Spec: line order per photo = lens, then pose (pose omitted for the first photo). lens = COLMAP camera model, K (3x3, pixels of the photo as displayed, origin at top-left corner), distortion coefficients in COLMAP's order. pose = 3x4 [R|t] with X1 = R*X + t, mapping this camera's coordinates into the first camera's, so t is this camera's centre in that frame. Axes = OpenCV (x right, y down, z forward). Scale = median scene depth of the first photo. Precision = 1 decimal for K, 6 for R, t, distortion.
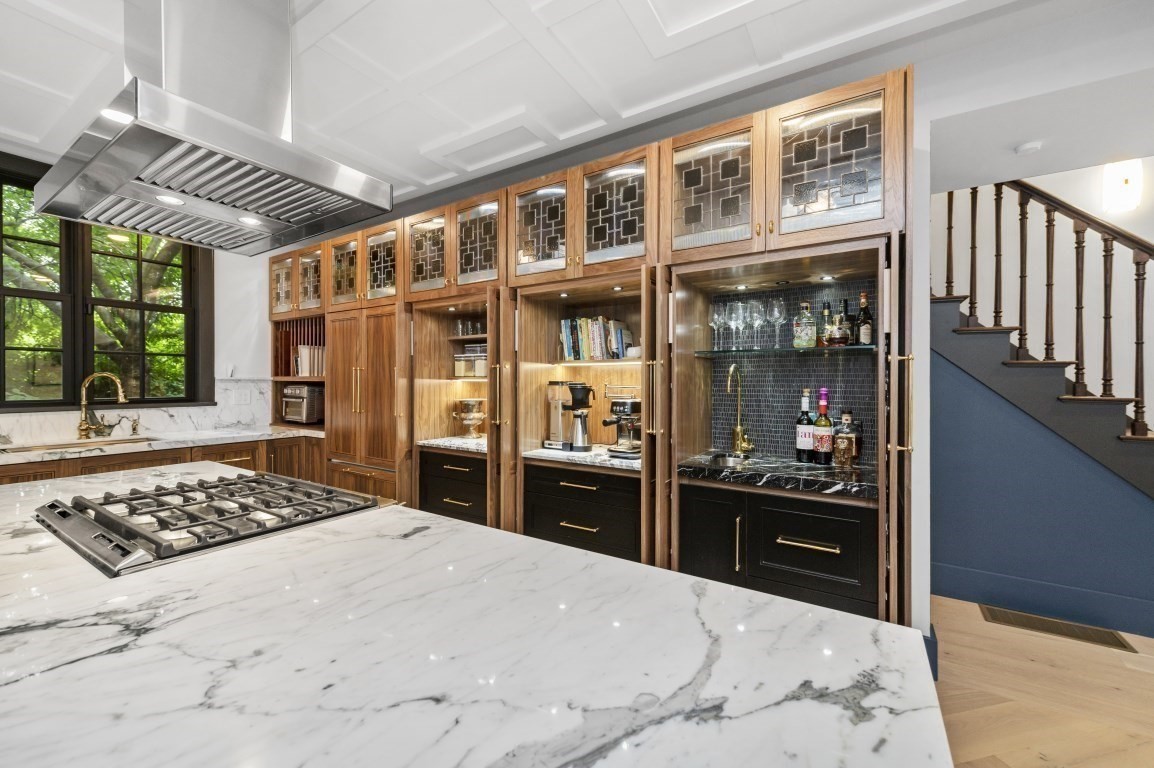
lens RADIAL K [[456.3, 0, 577.1], [0, 456.3, 385.8], [0, 0, 1]] dist [-0.007324, -0.000274]
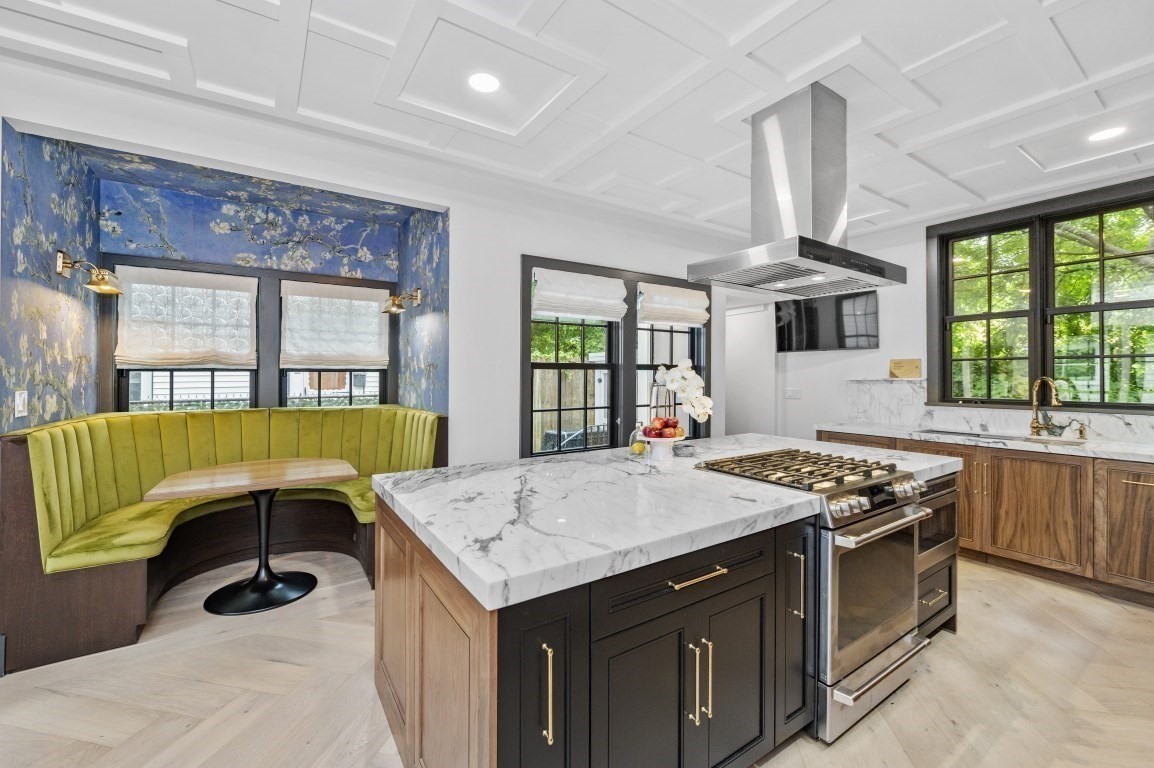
lens RADIAL K [[456.3, 0, 560.3], [0, 456.3, 370.3], [0, 0, 1]] dist [-0.007324, -0.000274]
pose [[-0.431656, -0.011874, -0.901960, 0.534511], [-0.009810, 0.999916, -0.008469, -0.028746], [0.901985, 0.005192, -0.431736, 0.498651]]
